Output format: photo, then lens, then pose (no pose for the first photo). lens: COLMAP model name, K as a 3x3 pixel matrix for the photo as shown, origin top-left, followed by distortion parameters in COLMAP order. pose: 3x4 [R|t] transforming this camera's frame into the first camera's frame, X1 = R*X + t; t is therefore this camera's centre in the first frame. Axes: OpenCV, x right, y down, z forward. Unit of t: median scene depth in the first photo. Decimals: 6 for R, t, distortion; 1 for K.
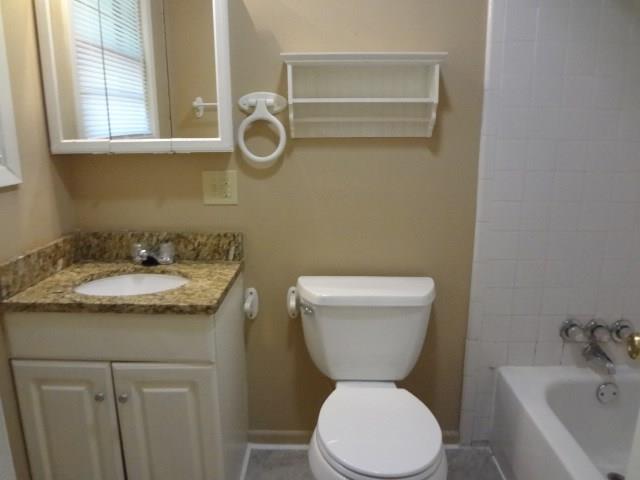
lens RADIAL K [[463.0, 0, 320.0], [0, 463.0, 240.0], [0, 0, 1]] dist [-0.087179, 0.039215]
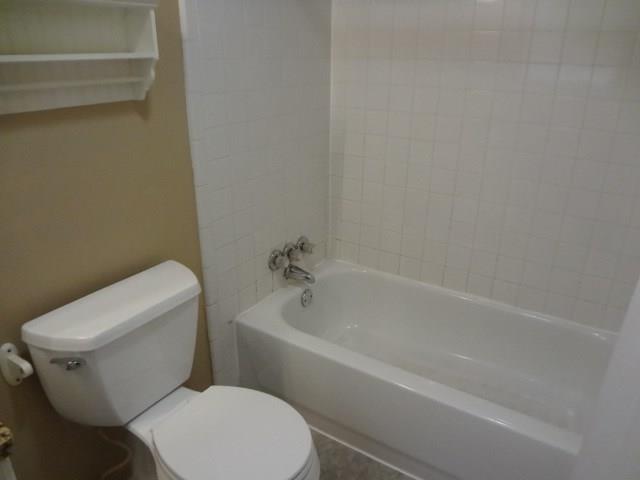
lens RADIAL K [[463.0, 0, 320.0], [0, 463.0, 240.0], [0, 0, 1]] dist [-0.087179, 0.039215]
pose [[0.542300, -0.315355, 0.778757, -0.290680], [0.193400, 0.948851, 0.249557, -0.125233], [-0.817623, 0.015277, 0.575551, 0.272827]]
